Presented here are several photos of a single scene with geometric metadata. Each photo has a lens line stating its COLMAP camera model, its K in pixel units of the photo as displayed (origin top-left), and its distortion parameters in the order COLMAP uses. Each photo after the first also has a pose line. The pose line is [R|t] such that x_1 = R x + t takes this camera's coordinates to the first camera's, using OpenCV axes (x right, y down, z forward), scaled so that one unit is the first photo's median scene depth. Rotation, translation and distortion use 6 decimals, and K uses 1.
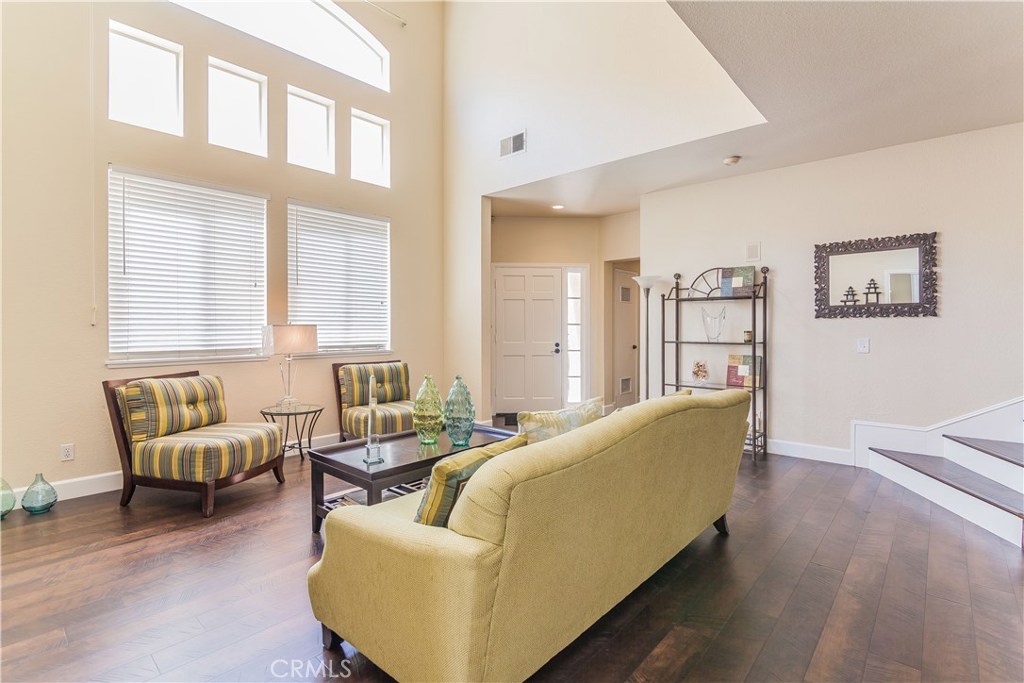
lens RADIAL K [[483.5, 0, 519.6], [0, 483.5, 333.9], [0, 0, 1]] dist [-0.005830, -0.001081]
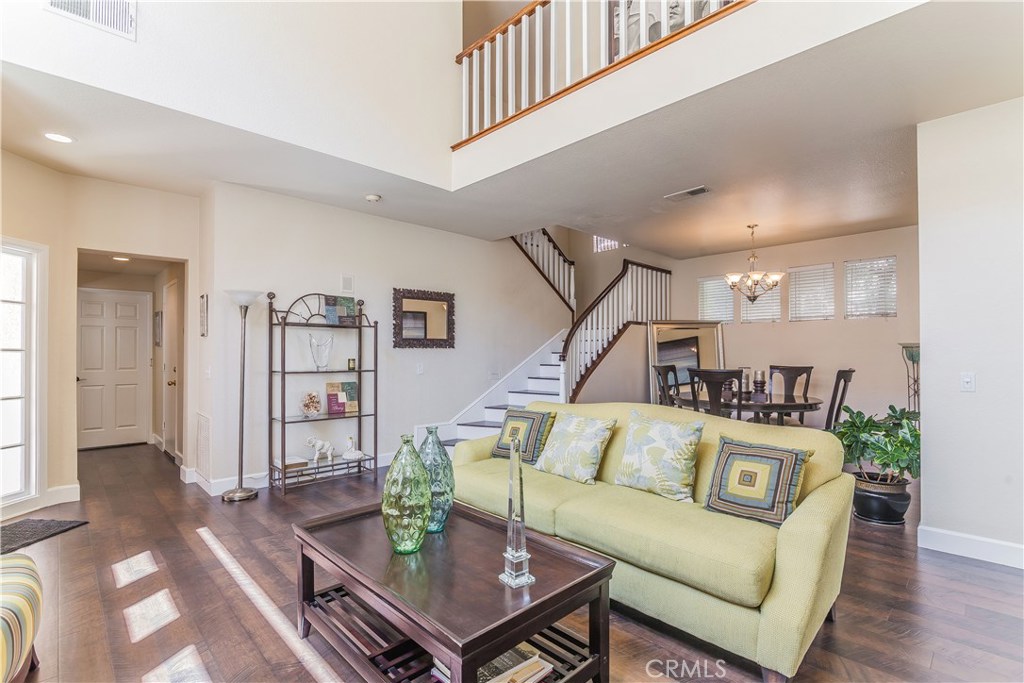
lens RADIAL K [[483.5, 0, 515.5], [0, 483.5, 348.3], [0, 0, 1]] dist [-0.005830, -0.001081]
pose [[0.082409, 0.013090, 0.996513, -0.581832], [0.012859, 0.999817, -0.014196, -0.010028], [-0.996516, 0.013984, 0.082226, 0.596183]]
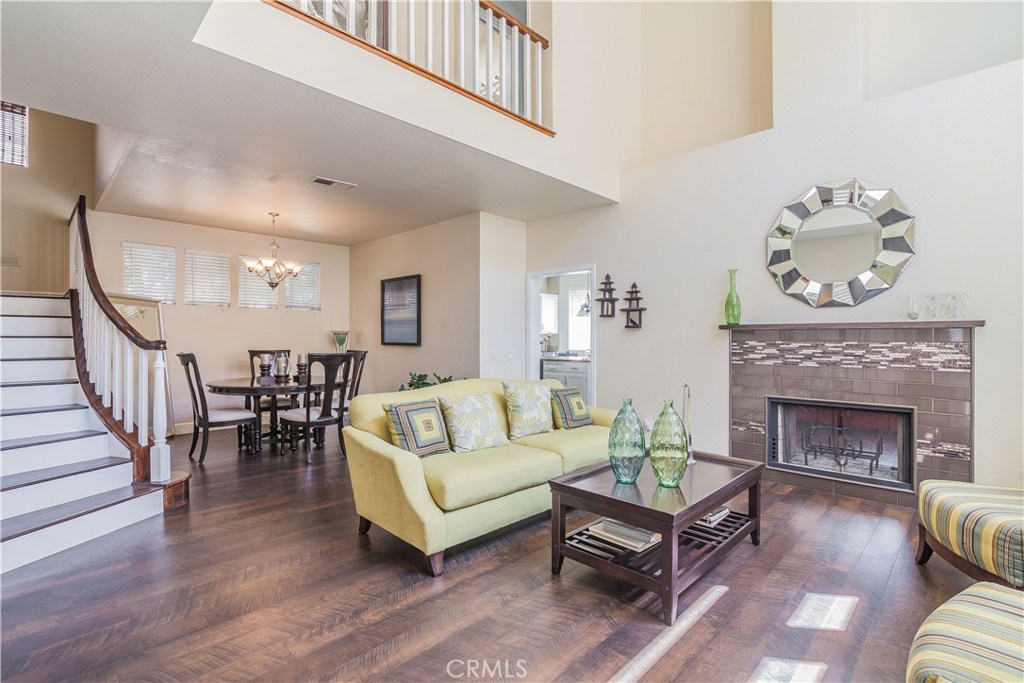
lens RADIAL K [[467.4, 0, 515.7], [0, 467.4, 339.6], [0, 0, 1]] dist [-0.009804, -0.000986]
pose [[-0.998447, -0.000708, 0.055704, 0.021751], [0.000129, 0.999887, 0.015026, -0.021824], [-0.055708, 0.015010, -0.998334, 1.329323]]
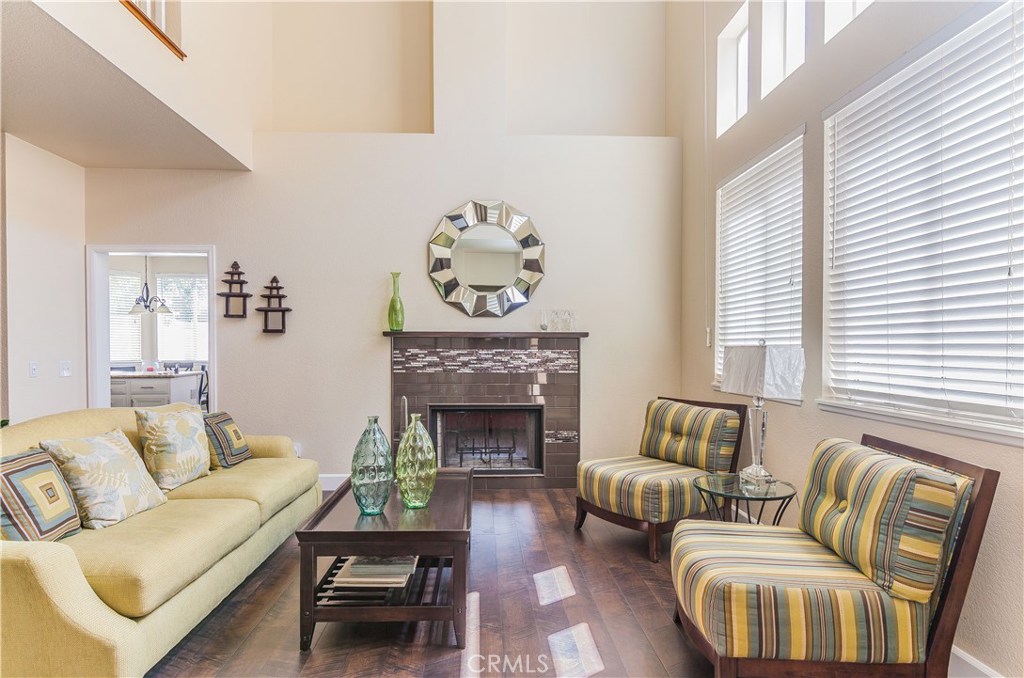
lens RADIAL K [[559.0, 0, 481.5], [0, 559.0, 355.3], [0, 0, 1]] dist [-0.001761, -0.002626]
pose [[-0.737884, 0.008190, -0.674877, 0.241123], [-0.011457, 0.999630, 0.024658, -0.020256], [0.674830, 0.025927, -0.737518, 1.255318]]
